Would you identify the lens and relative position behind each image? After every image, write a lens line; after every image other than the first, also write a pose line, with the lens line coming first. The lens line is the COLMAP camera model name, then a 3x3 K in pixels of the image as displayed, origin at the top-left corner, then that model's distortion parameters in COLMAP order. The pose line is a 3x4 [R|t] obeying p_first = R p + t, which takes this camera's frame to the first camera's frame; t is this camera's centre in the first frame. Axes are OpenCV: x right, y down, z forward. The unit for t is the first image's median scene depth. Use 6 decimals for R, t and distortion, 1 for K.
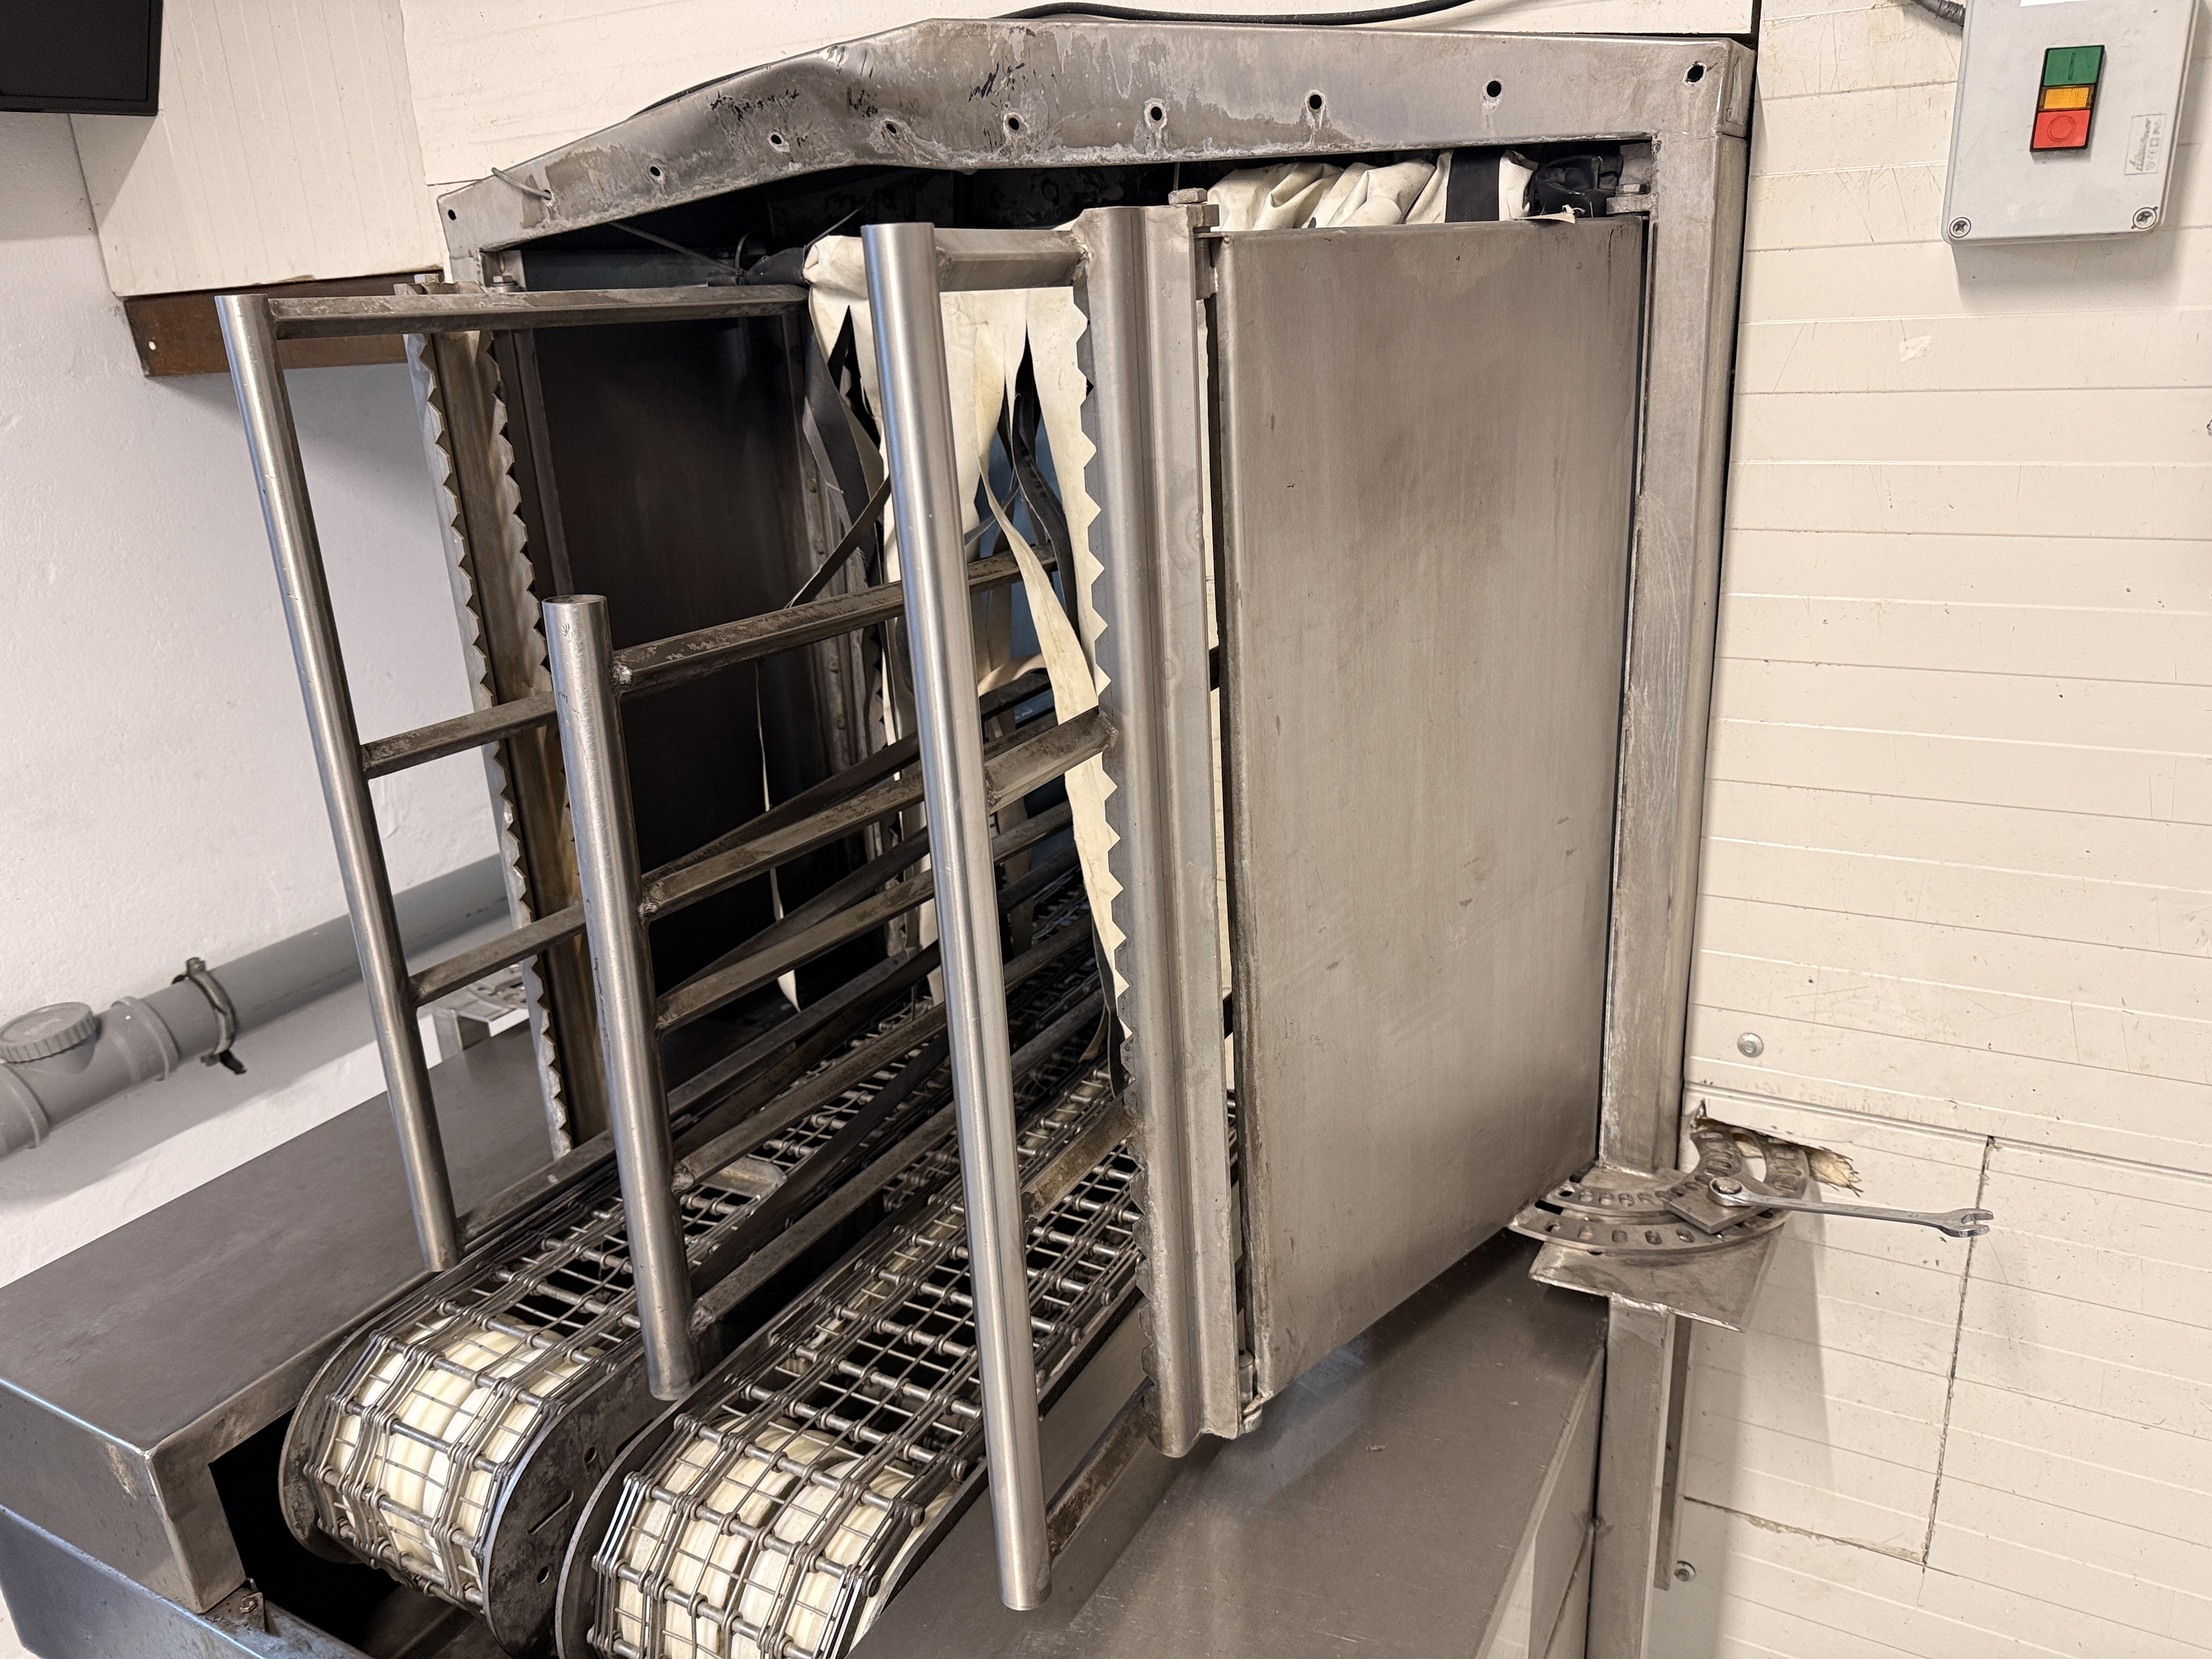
lens RADIAL K [[1556.9, 0, 1106.0], [0, 1556.9, 829.5], [0, 0, 1]] dist [0.077089, -0.113747]
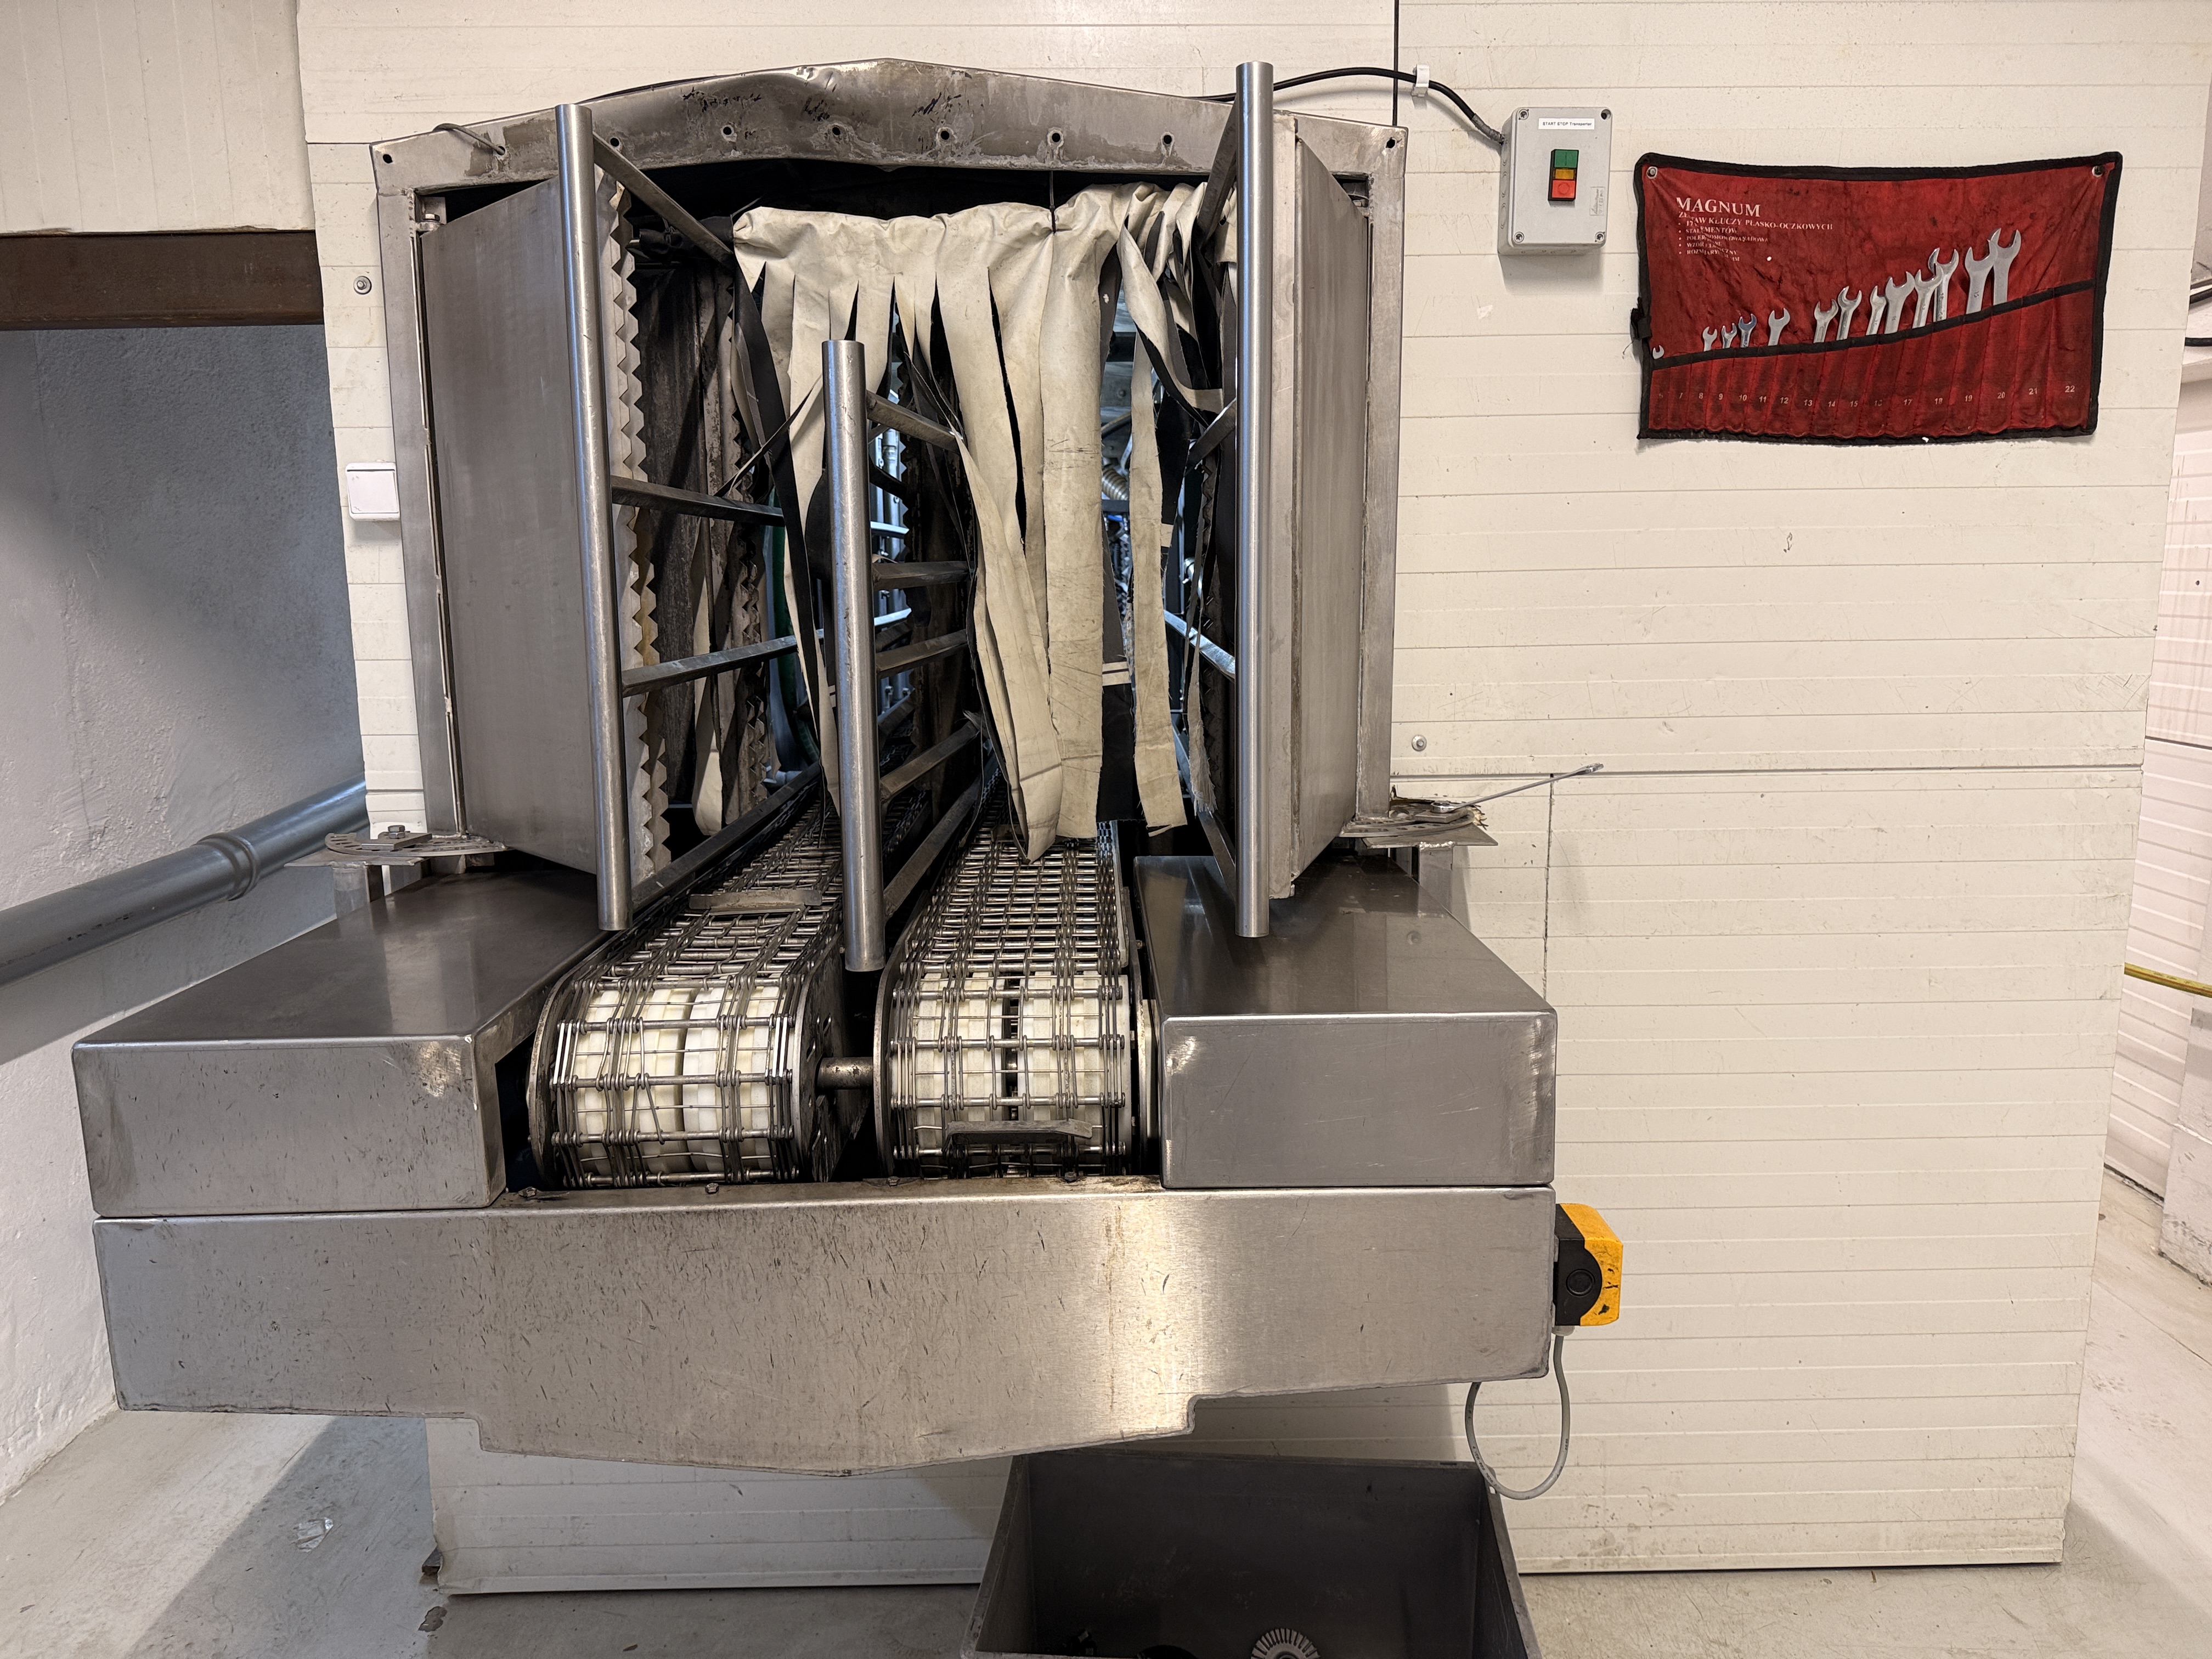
lens RADIAL K [[1552.0, 0, 1071.1], [0, 1552.0, 825.5], [0, 0, 1]] dist [0.068508, -0.077964]
pose [[0.874205, -0.037280, 0.484123, -0.667709], [0.123456, 0.981348, -0.147361, 0.402968], [-0.469600, 0.188592, 0.862502, -0.192873]]
